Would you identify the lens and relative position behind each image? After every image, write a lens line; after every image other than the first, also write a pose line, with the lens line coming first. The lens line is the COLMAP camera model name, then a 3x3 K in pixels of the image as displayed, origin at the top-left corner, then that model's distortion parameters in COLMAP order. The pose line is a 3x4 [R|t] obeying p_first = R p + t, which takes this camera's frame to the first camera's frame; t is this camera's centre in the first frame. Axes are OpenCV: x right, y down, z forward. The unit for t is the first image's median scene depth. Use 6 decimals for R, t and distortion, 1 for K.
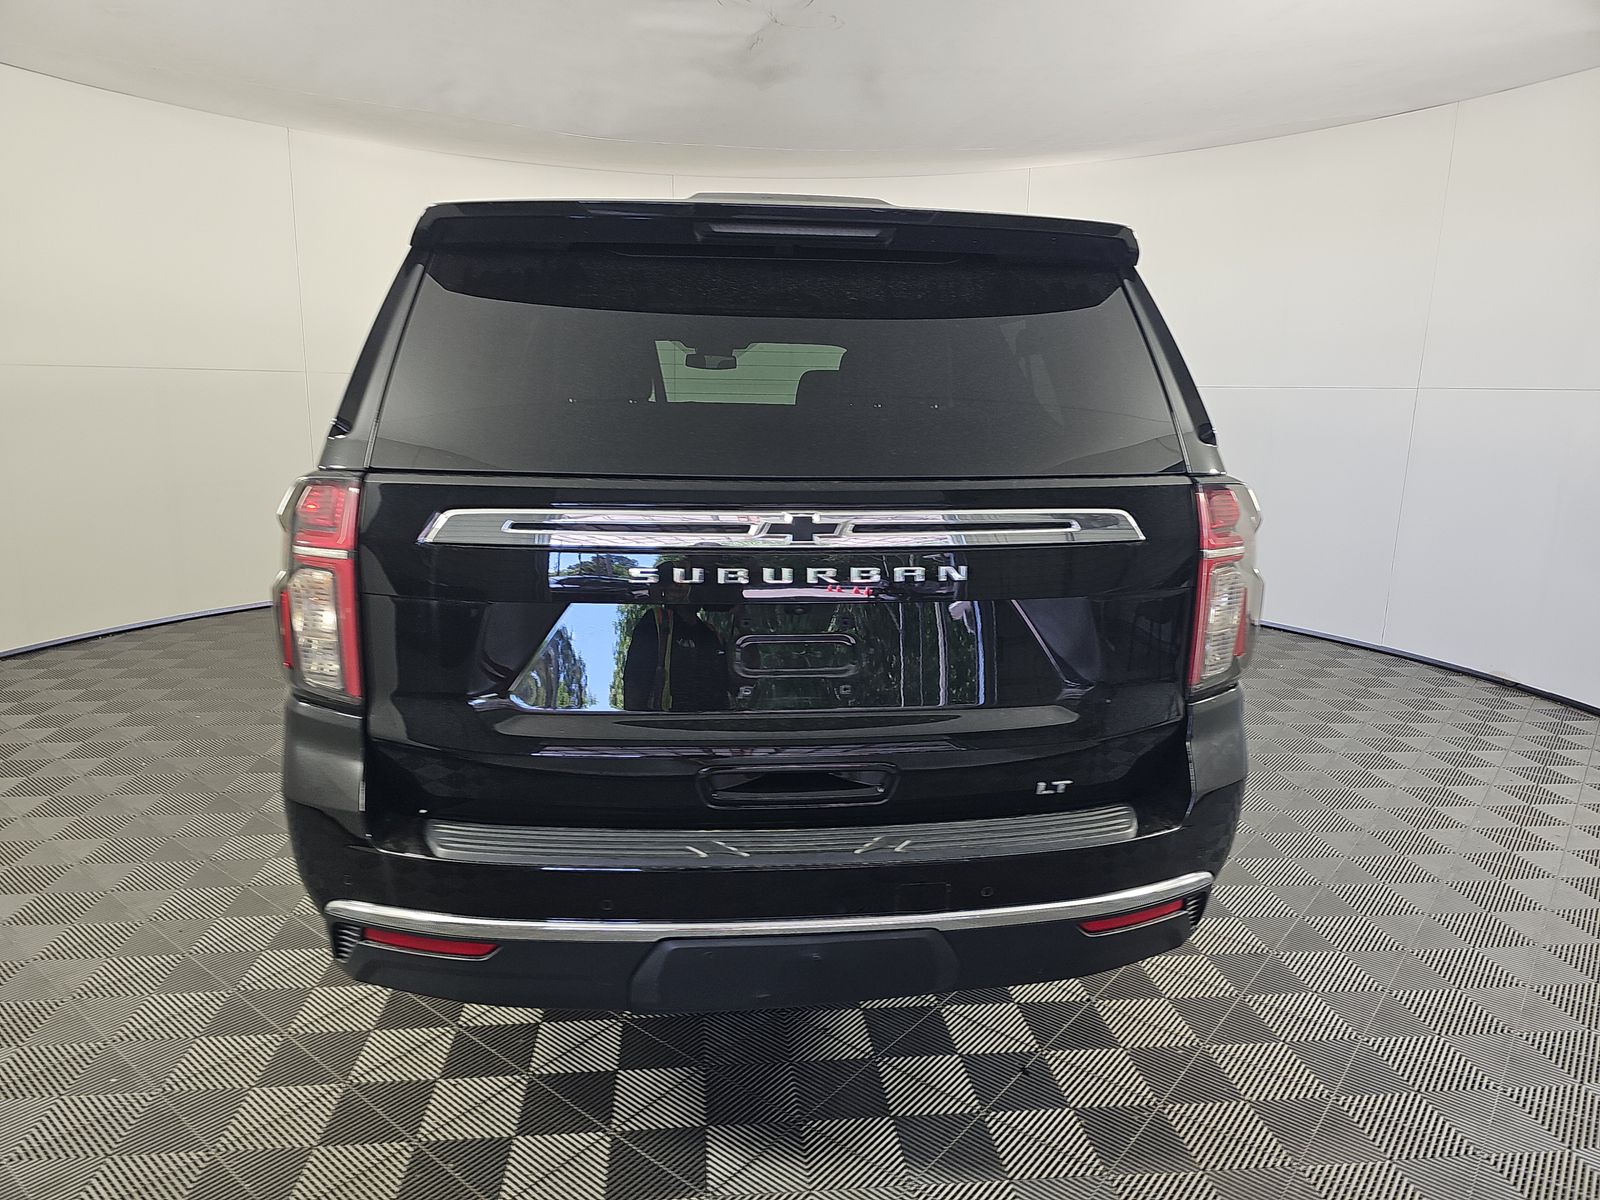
lens RADIAL K [[1079.2, 0, 800.0], [0, 1079.2, 600.0], [0, 0, 1]] dist [0.000087, -0.000147]
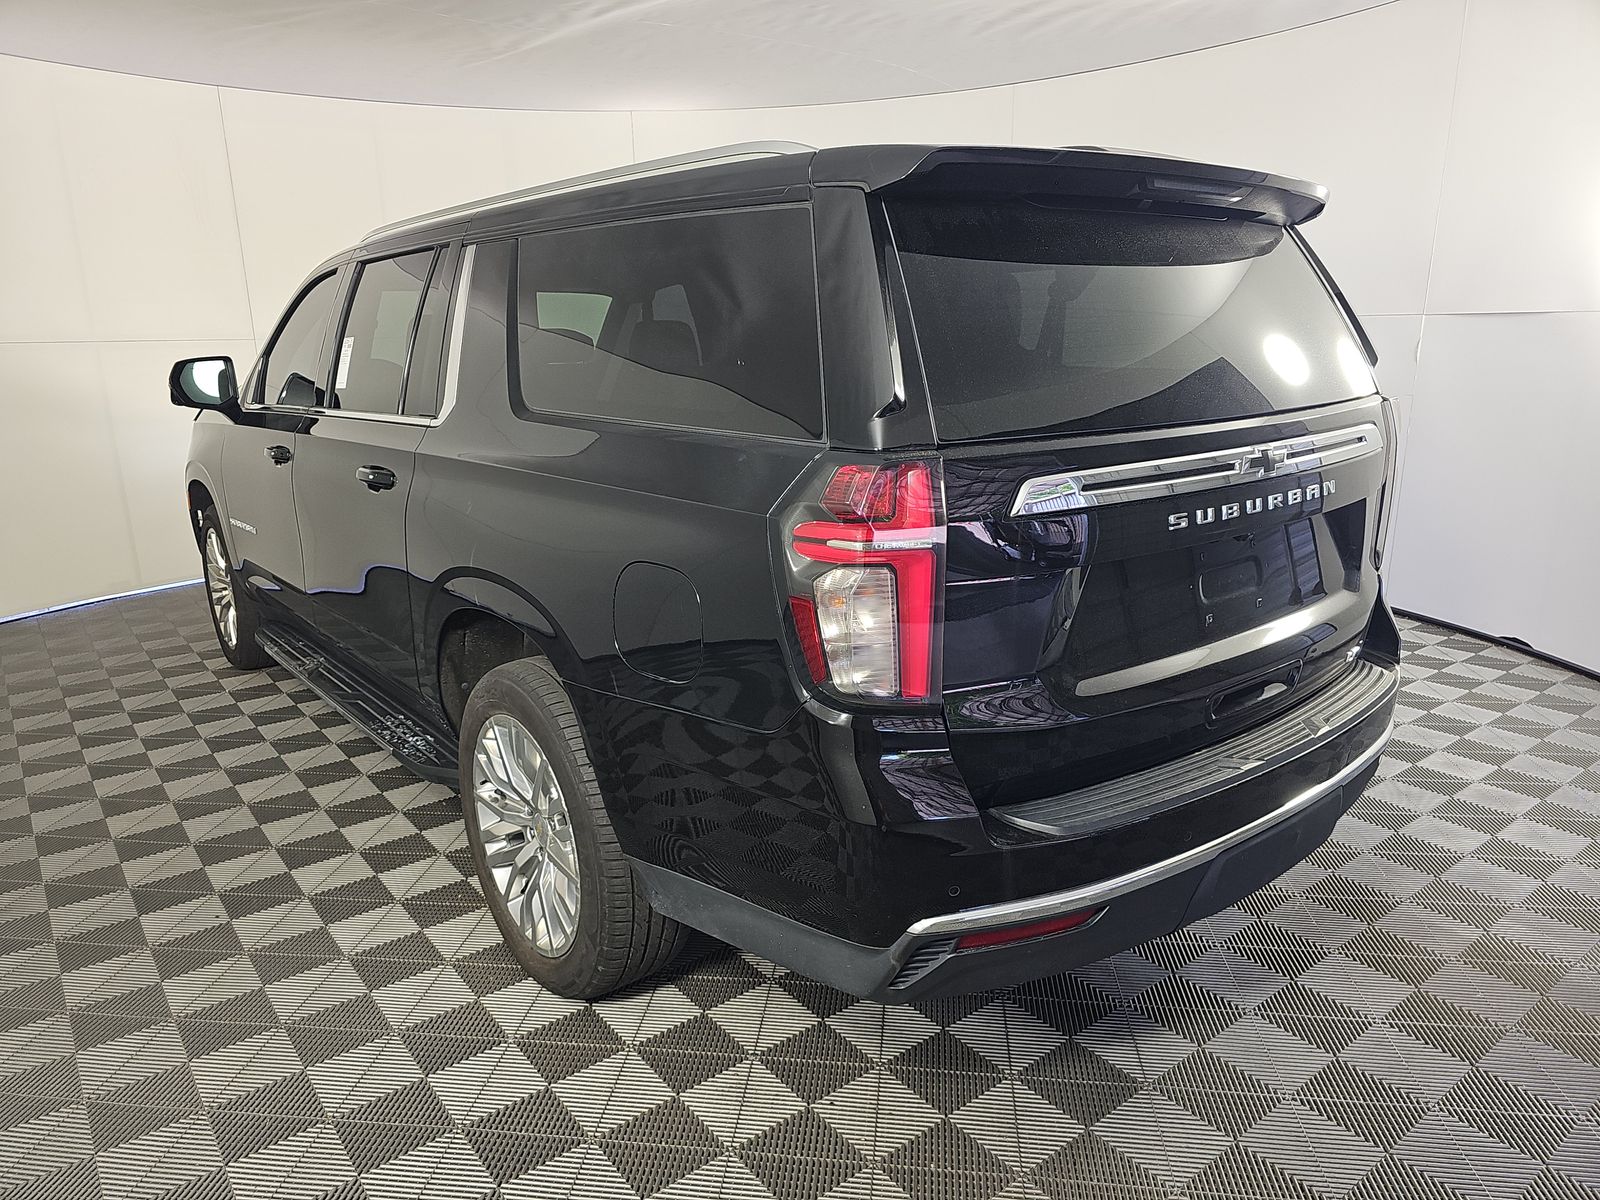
lens RADIAL K [[1079.2, 0, 800.0], [0, 1079.2, 600.0], [0, 0, 1]] dist [0.000087, -0.000147]
pose [[0.848360, -0.164680, 0.503155, -0.961873], [0.134391, 0.986248, 0.096199, -0.094043], [-0.512078, -0.013992, 0.858825, 0.283909]]
